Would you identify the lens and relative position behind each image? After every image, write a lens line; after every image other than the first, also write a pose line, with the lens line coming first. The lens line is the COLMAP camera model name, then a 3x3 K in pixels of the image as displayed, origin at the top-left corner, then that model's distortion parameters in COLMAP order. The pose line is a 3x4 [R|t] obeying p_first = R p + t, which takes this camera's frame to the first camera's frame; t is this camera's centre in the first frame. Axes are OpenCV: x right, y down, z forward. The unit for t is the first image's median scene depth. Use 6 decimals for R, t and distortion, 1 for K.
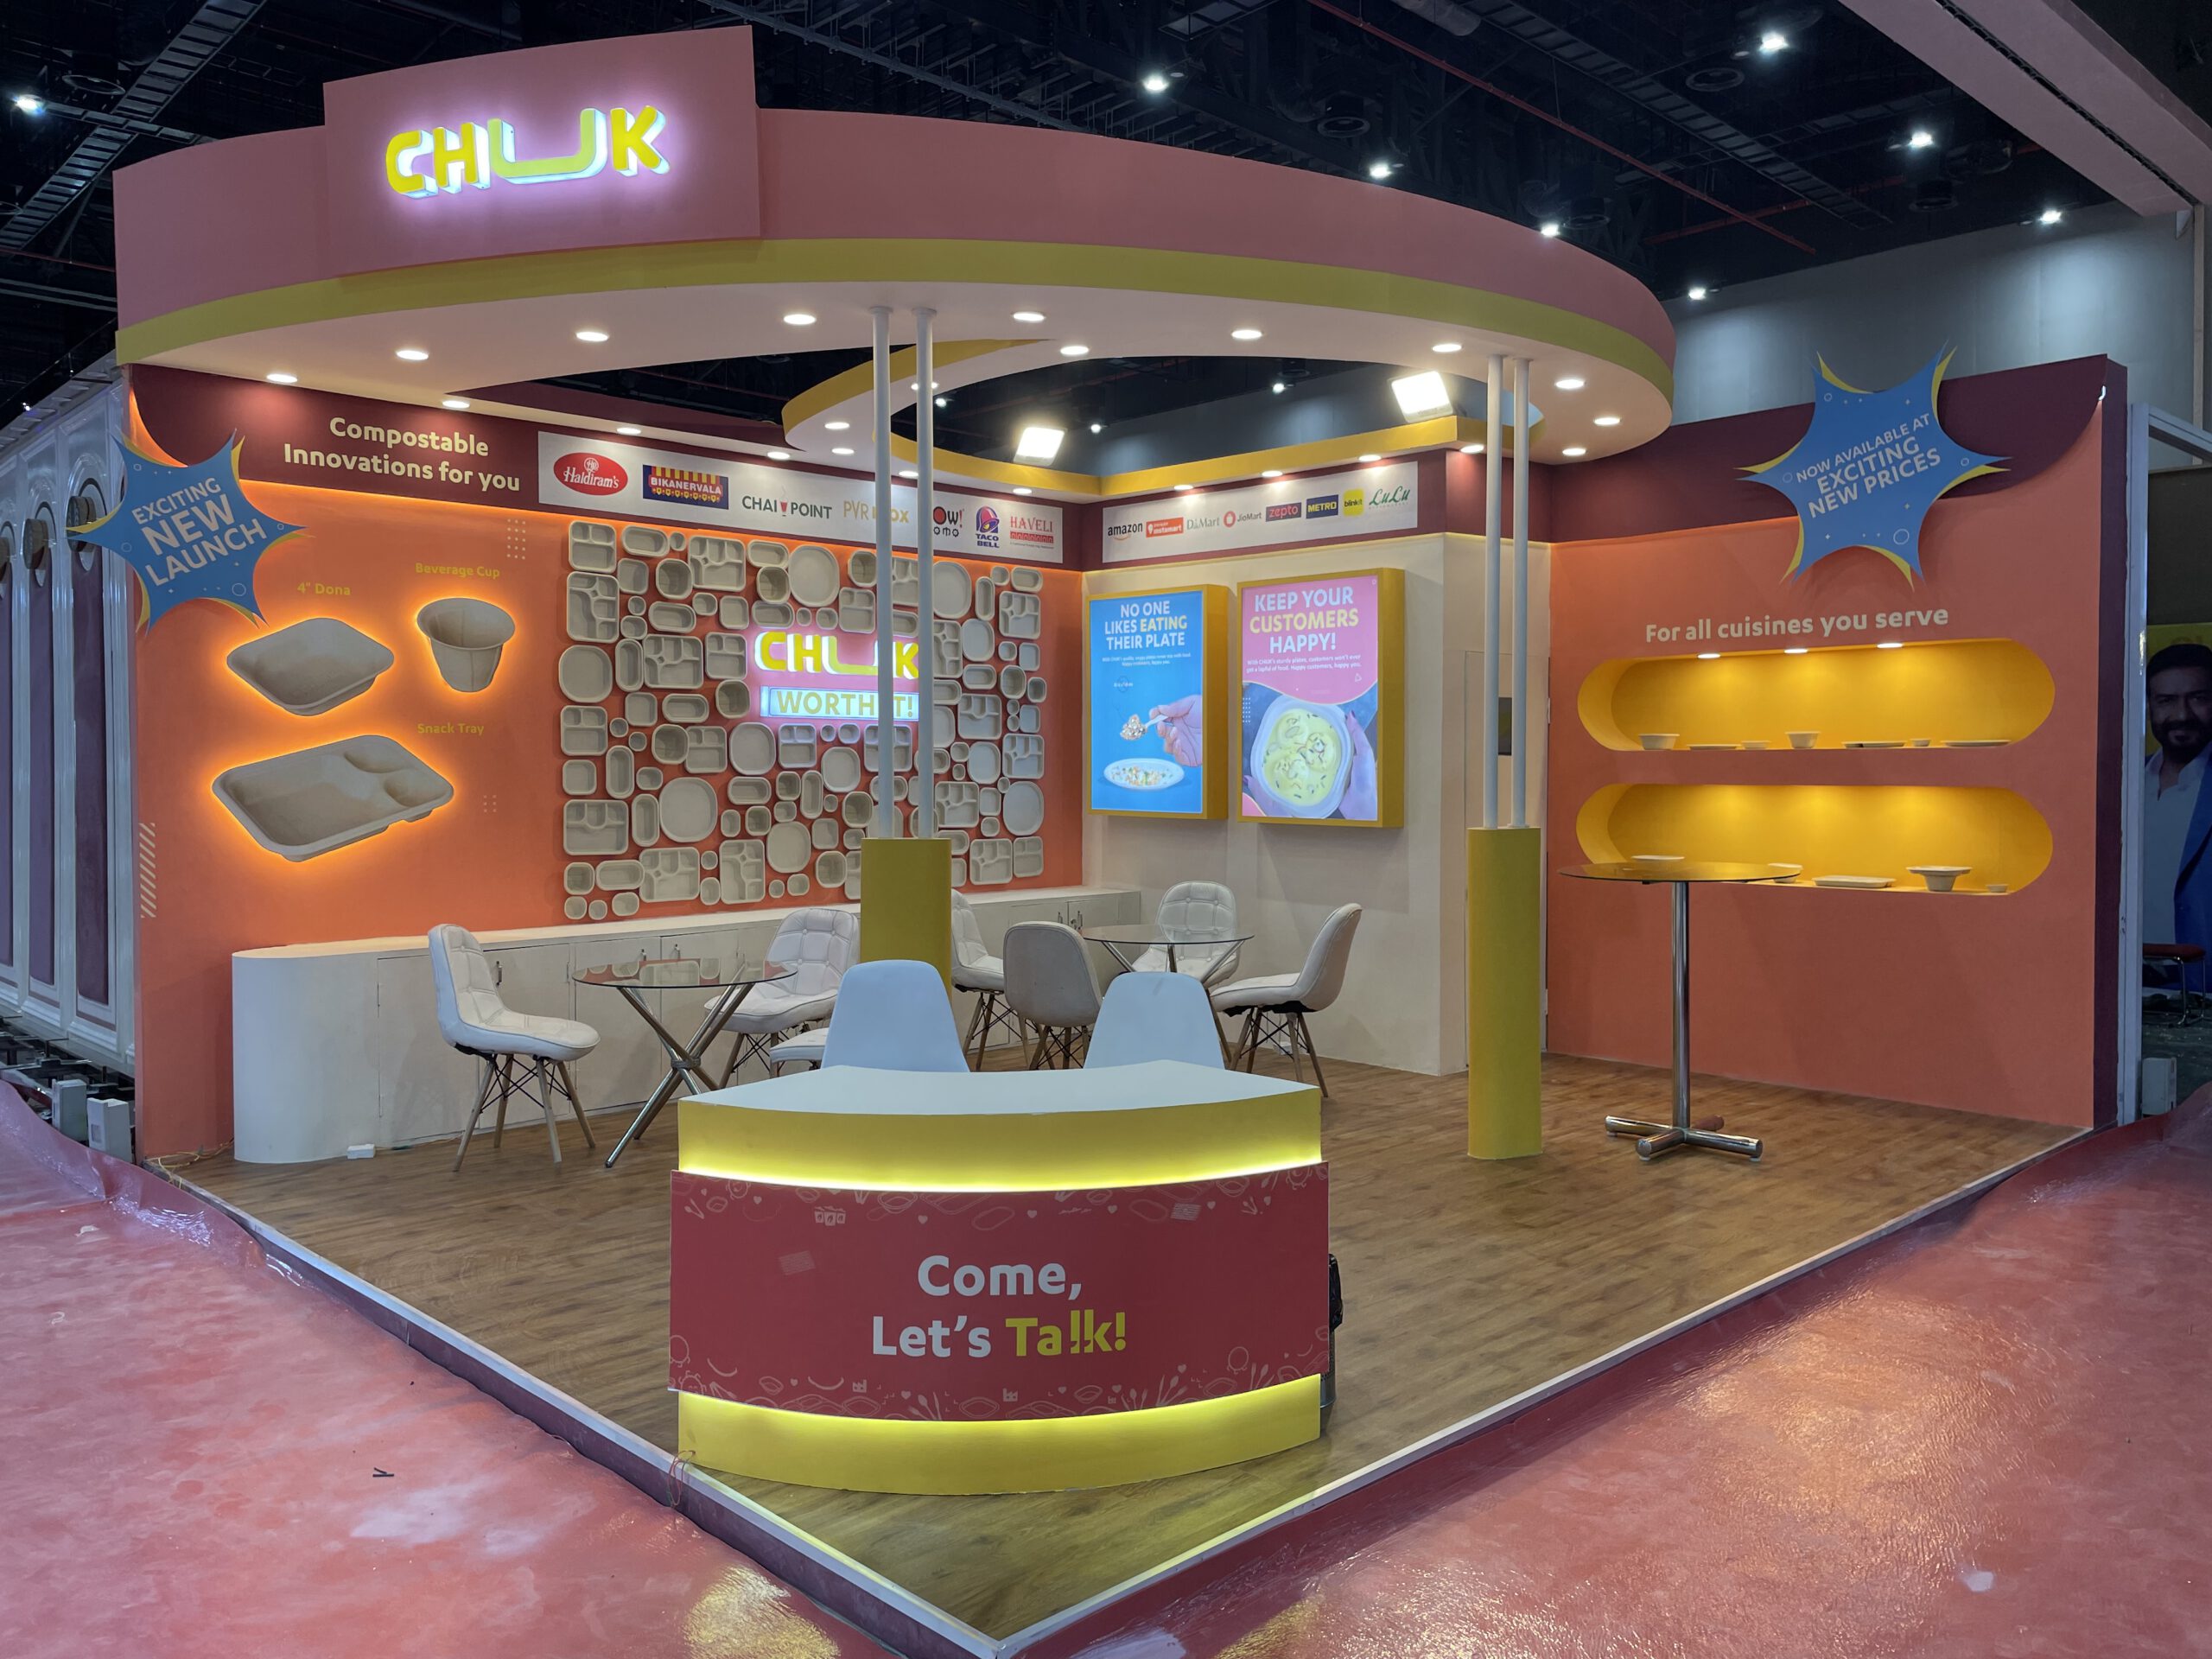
lens RADIAL K [[1661.5, 0, 1120.2], [0, 1661.5, 825.5], [0, 0, 1]] dist [0.103854, -0.154122]
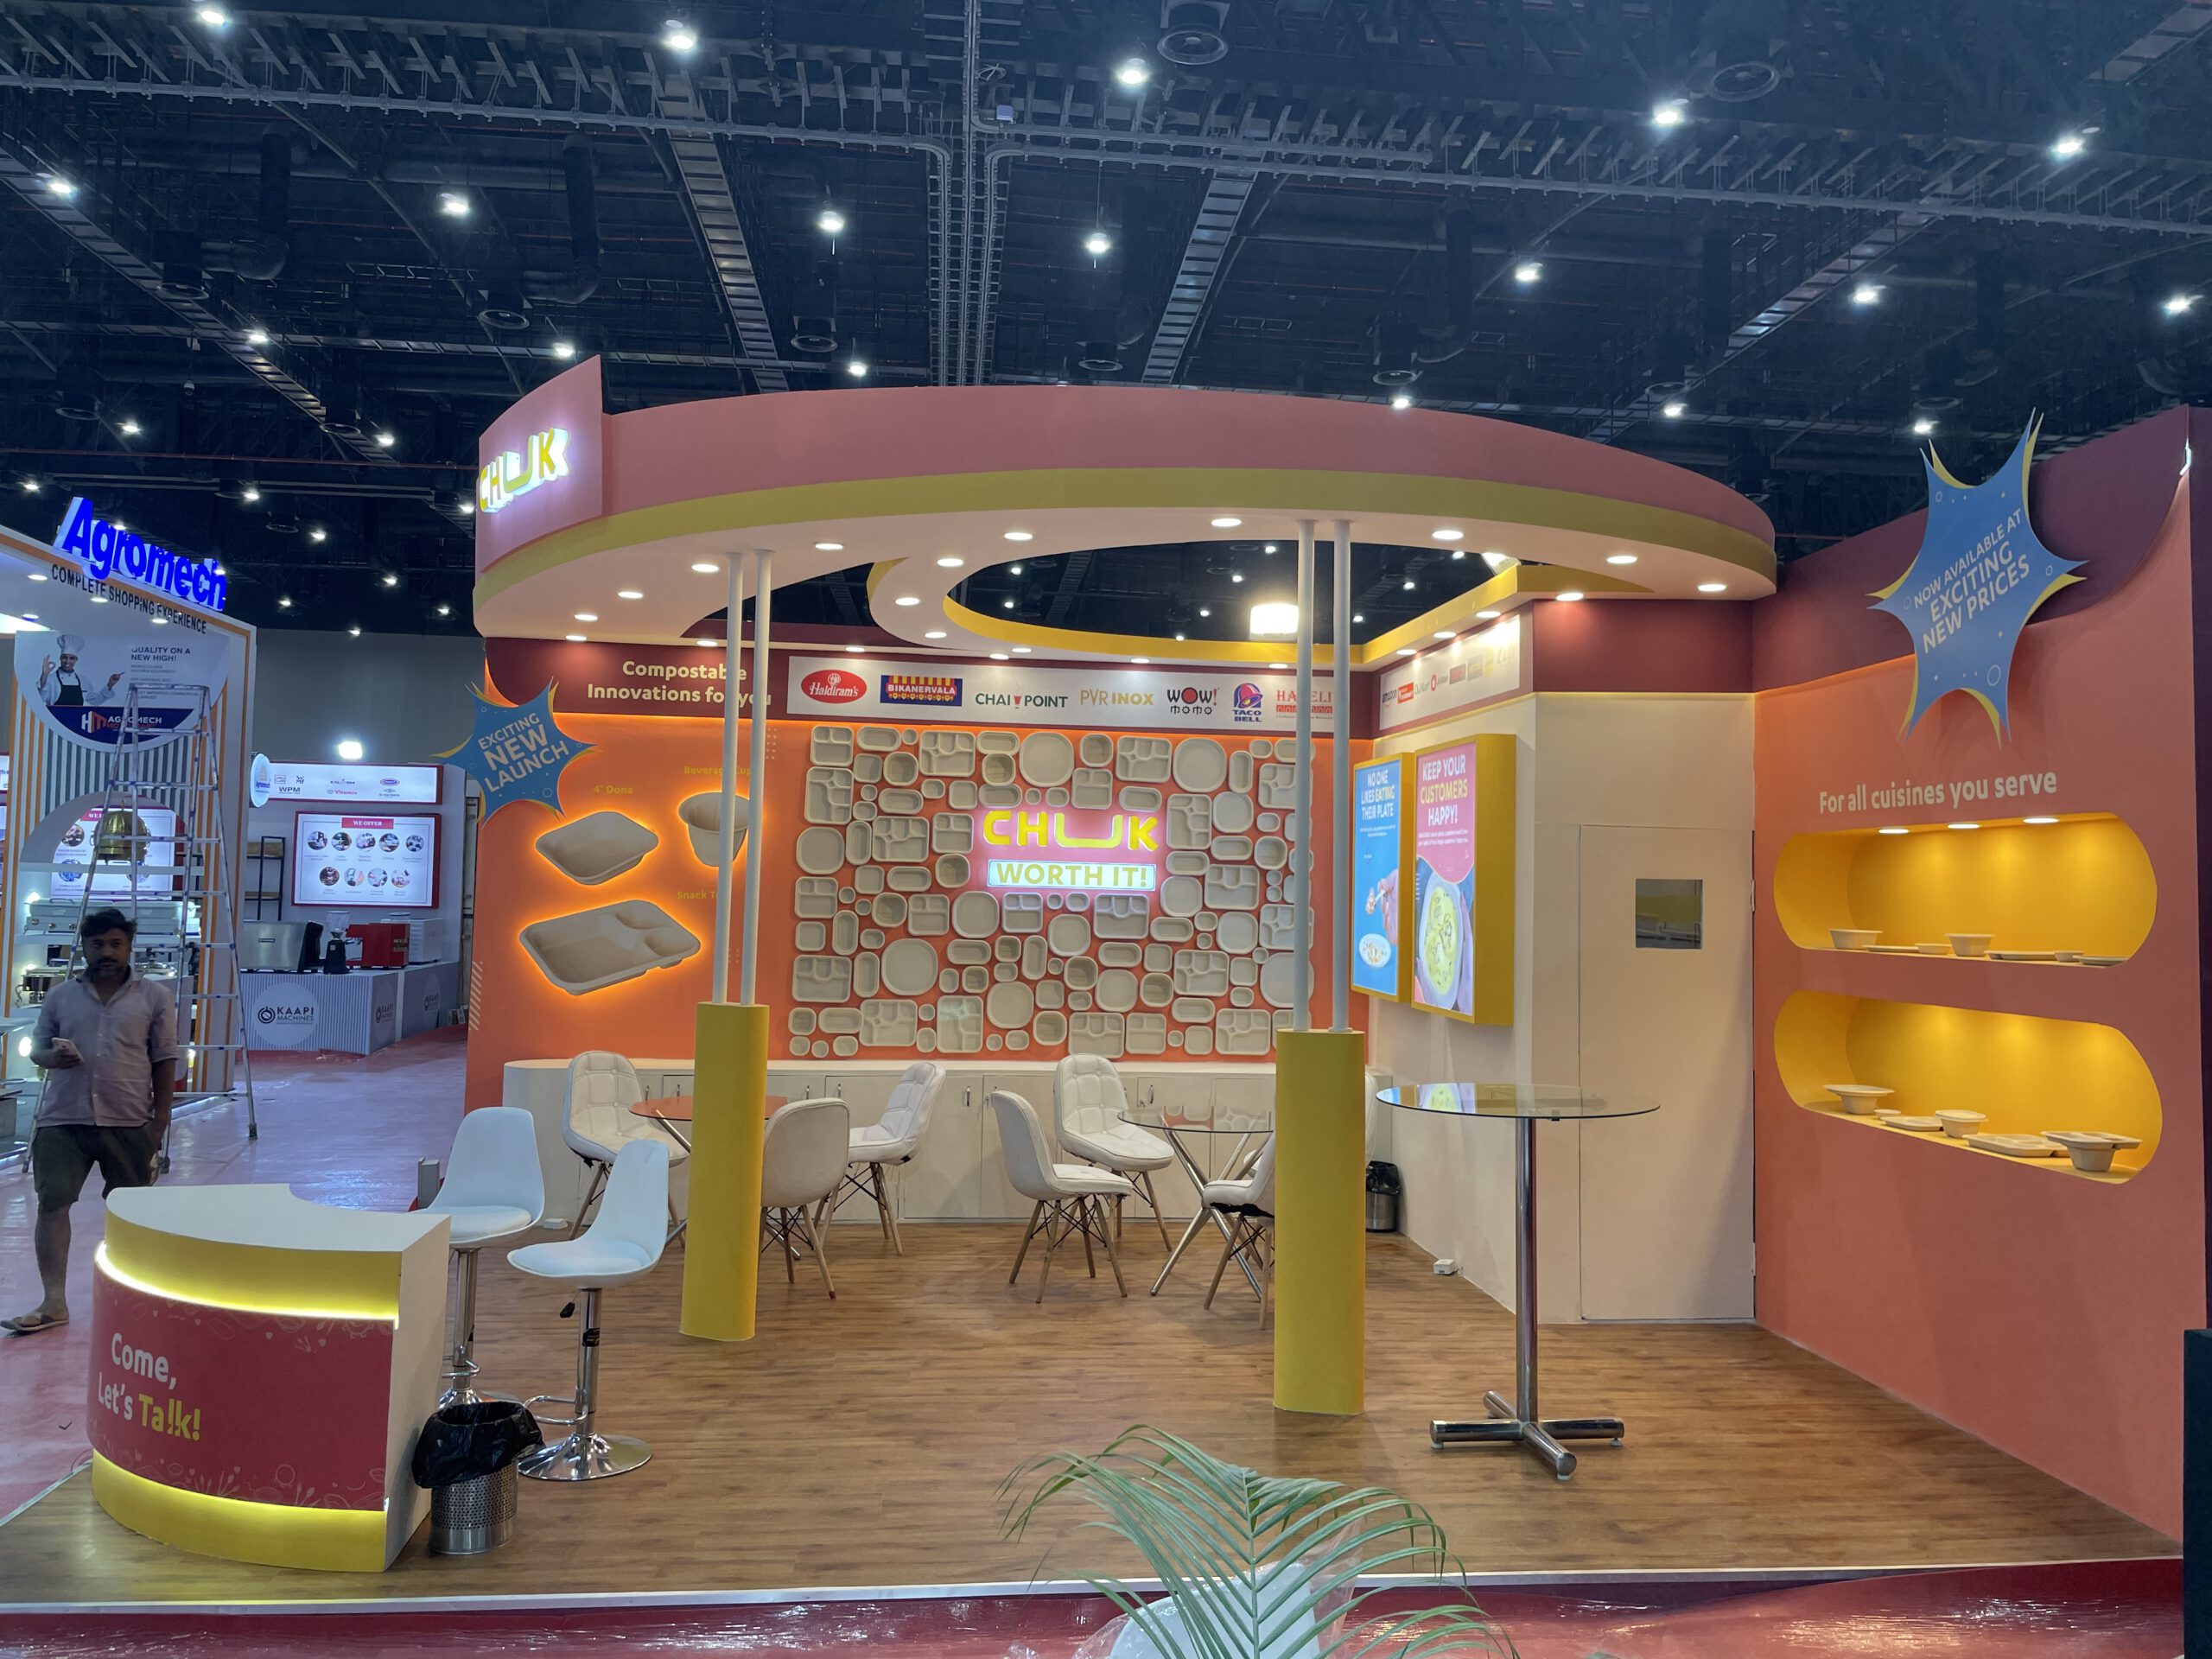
lens RADIAL K [[1661.5, 0, 1120.2], [0, 1661.5, 825.5], [0, 0, 1]] dist [0.103854, -0.154122]
pose [[0.793272, -0.005255, -0.608844, 0.570982], [-0.046719, 0.996489, -0.069472, -0.034540], [0.607072, 0.083555, 0.790242, 0.179720]]
